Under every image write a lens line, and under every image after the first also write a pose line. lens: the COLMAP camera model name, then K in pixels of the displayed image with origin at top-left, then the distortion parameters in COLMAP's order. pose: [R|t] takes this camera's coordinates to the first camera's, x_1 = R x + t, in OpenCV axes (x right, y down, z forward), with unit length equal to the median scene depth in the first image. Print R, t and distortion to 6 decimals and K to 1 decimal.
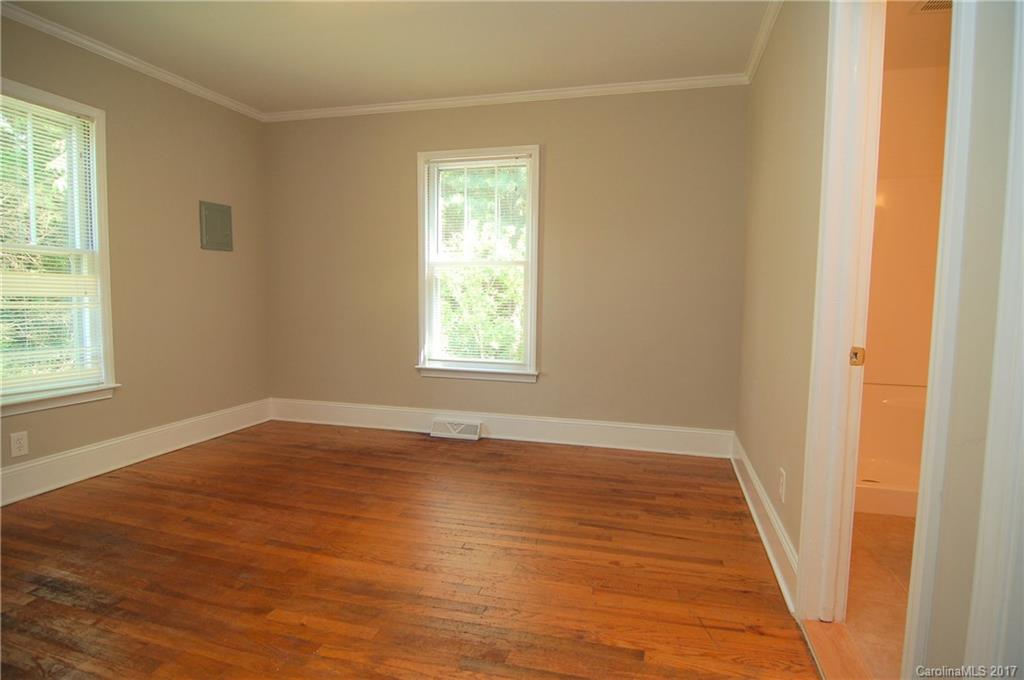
lens RADIAL K [[549.8, 0, 509.6], [0, 549.8, 341.4], [0, 0, 1]] dist [-0.003272, -0.016238]
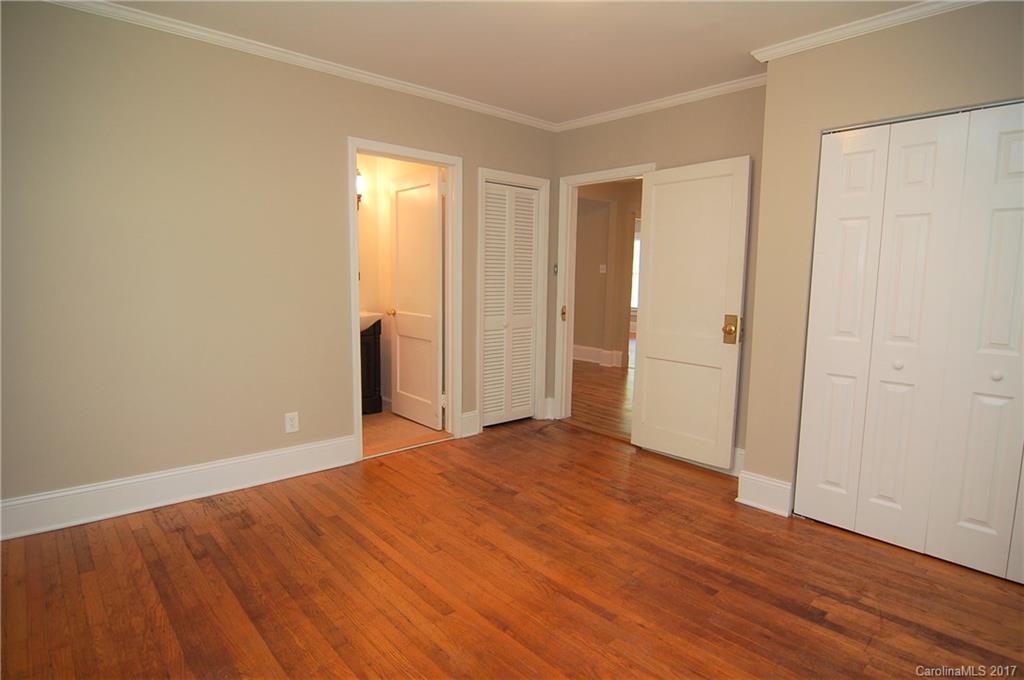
lens RADIAL K [[549.8, 0, 509.6], [0, 549.8, 341.4], [0, 0, 1]] dist [-0.003272, -0.016238]
pose [[-0.839346, -0.086803, 0.536622, -0.753454], [0.026172, 0.979571, 0.199390, -0.231281], [-0.542967, 0.181402, -0.819927, 1.774592]]
